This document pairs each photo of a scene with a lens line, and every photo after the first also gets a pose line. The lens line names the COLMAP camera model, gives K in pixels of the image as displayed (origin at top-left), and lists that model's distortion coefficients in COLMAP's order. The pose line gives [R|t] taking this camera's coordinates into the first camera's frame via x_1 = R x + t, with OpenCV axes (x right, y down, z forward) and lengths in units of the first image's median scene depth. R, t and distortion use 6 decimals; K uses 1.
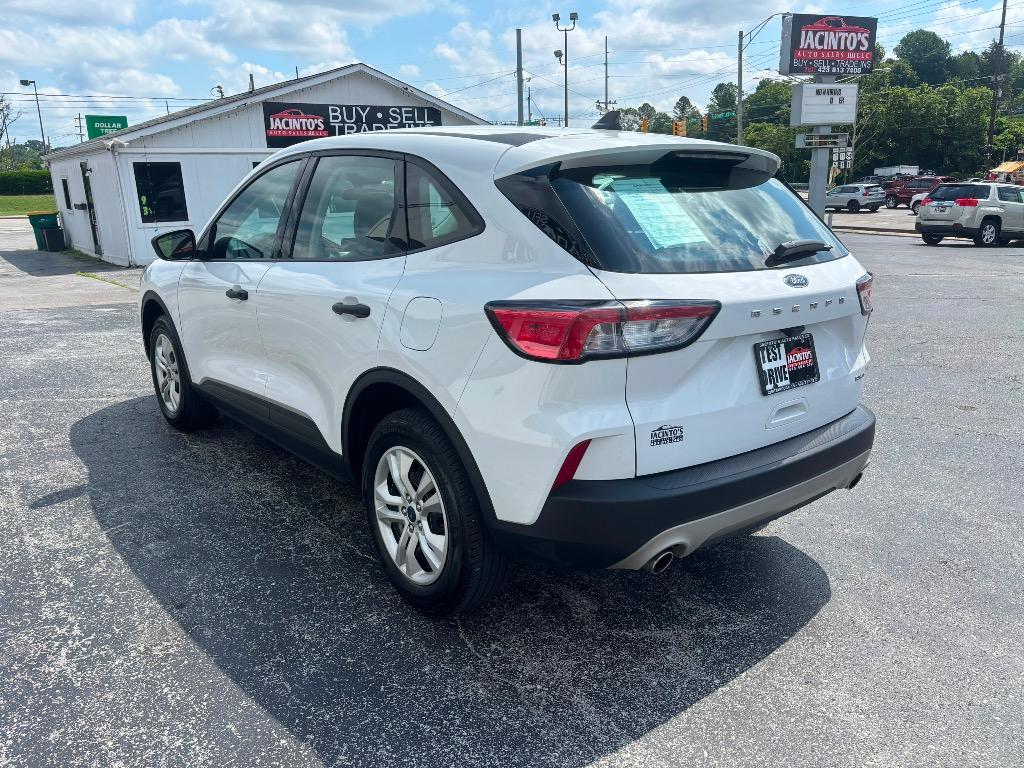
lens RADIAL K [[774.3, 0, 523.4], [0, 774.3, 392.6], [0, 0, 1]] dist [0.052421, -0.058303]
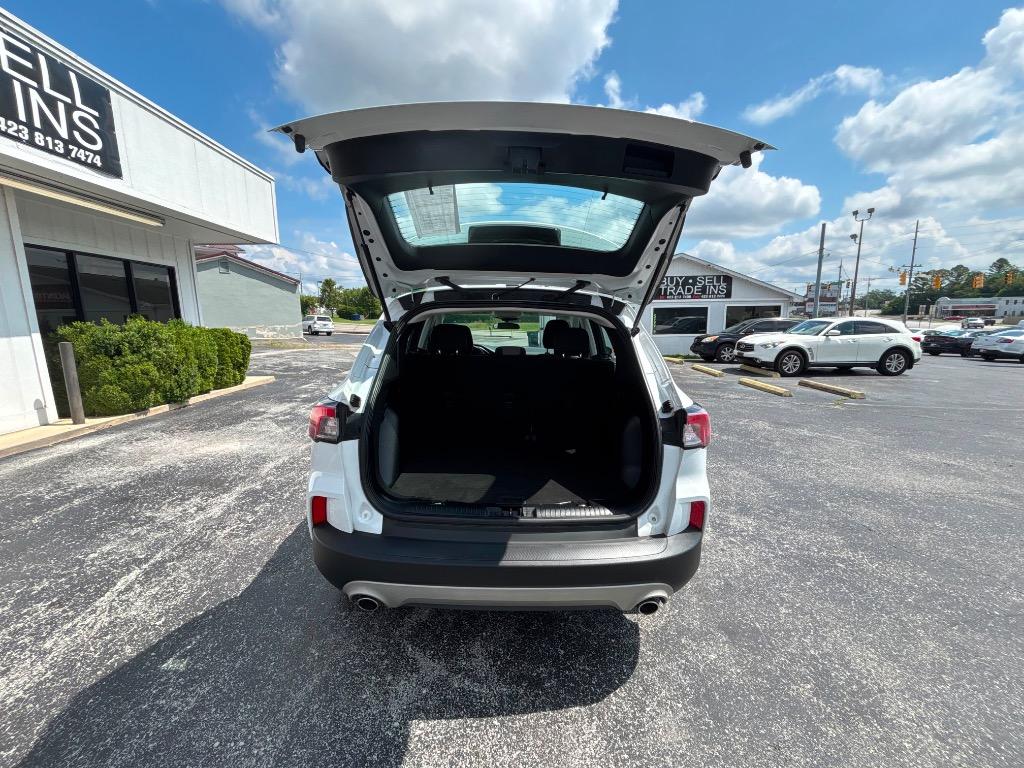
lens RADIAL K [[412.9, 0, 512.0], [0, 412.9, 384.0], [0, 0, 1]] dist [0.001755, -0.000391]
pose [[0.788825, 0.112811, -0.604176, 0.091210], [-0.174615, 0.983639, -0.044318, -0.019635], [0.589291, 0.140457, 0.795618, 0.065697]]
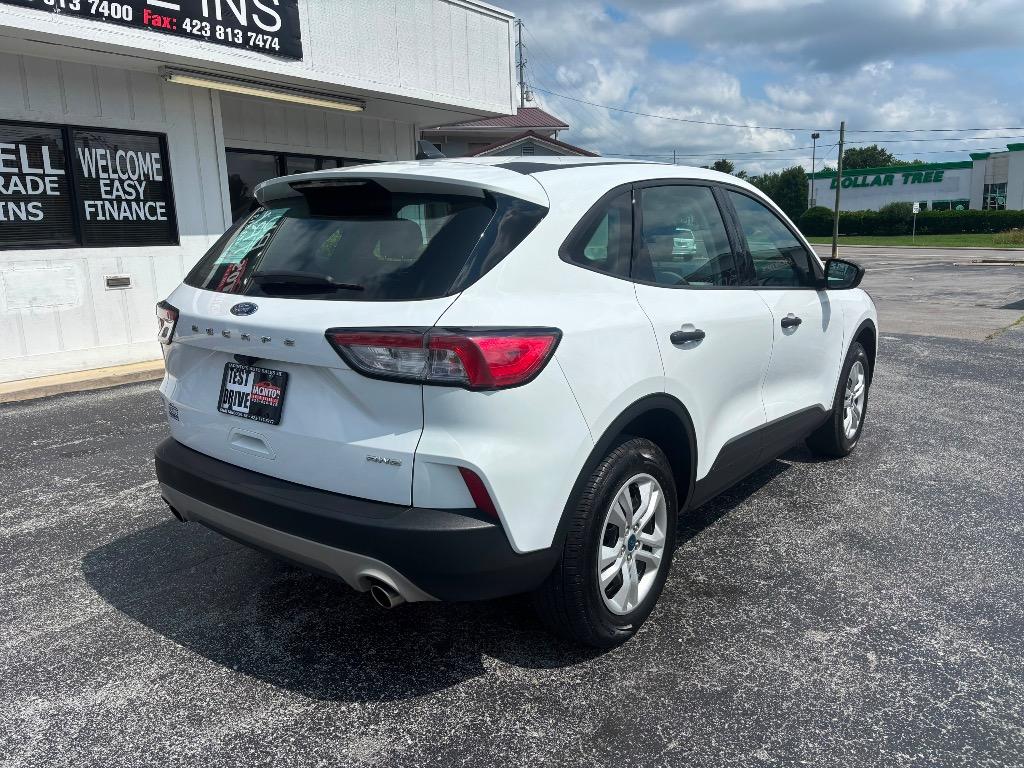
lens RADIAL K [[774.3, 0, 523.4], [0, 774.3, 392.6], [0, 0, 1]] dist [0.052421, -0.058303]
pose [[0.242732, 0.201756, -0.948881, 0.179079], [-0.240464, 0.960121, 0.142633, -0.034394], [0.939818, 0.193551, 0.281567, 0.138293]]
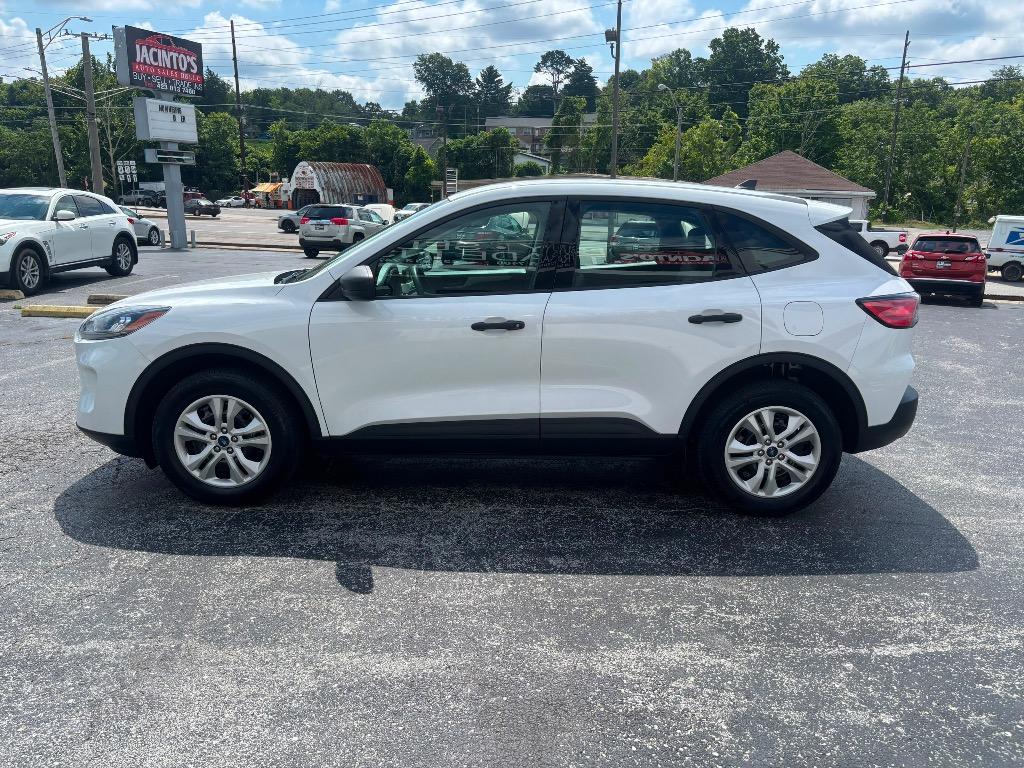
lens RADIAL K [[774.3, 0, 523.4], [0, 774.3, 392.6], [0, 0, 1]] dist [0.052421, -0.058303]
pose [[0.627439, -0.163112, 0.761390, -0.222018], [0.175247, 0.982308, 0.066022, -0.019036], [-0.758688, 0.092006, 0.644924, 0.057265]]
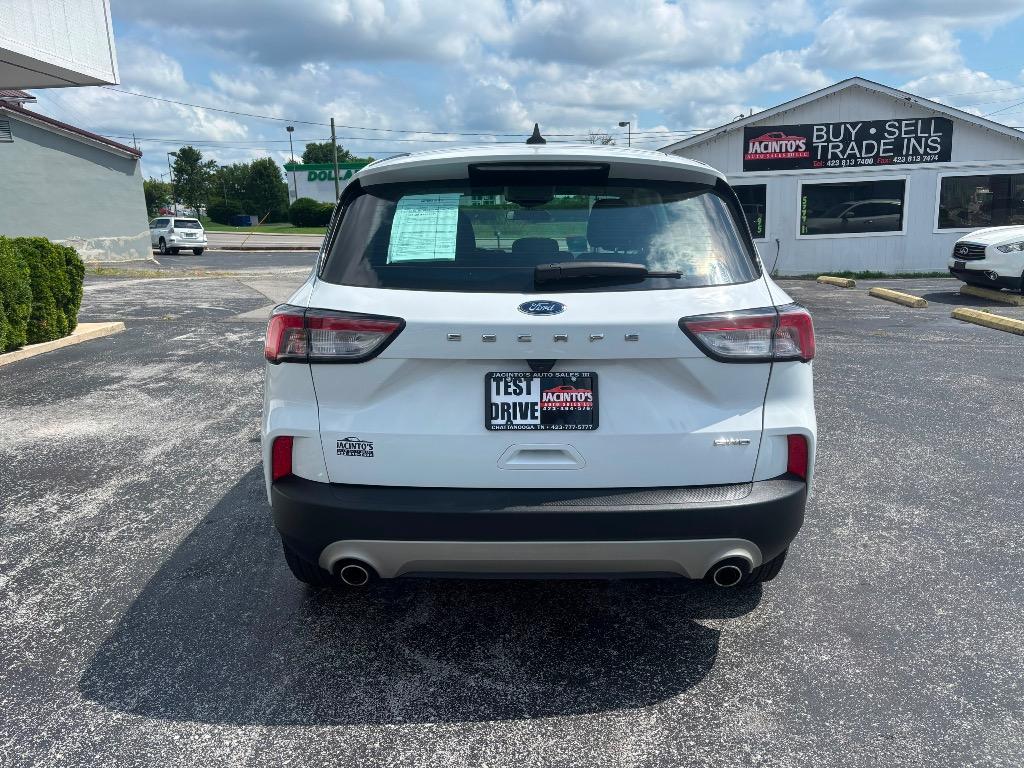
lens RADIAL K [[774.3, 0, 523.4], [0, 774.3, 392.6], [0, 0, 1]] dist [0.052421, -0.058303]
pose [[0.777792, 0.135509, -0.613740, 0.113277], [-0.152862, 0.987946, 0.024409, -0.008609], [0.609650, 0.074832, 0.789131, 0.039750]]
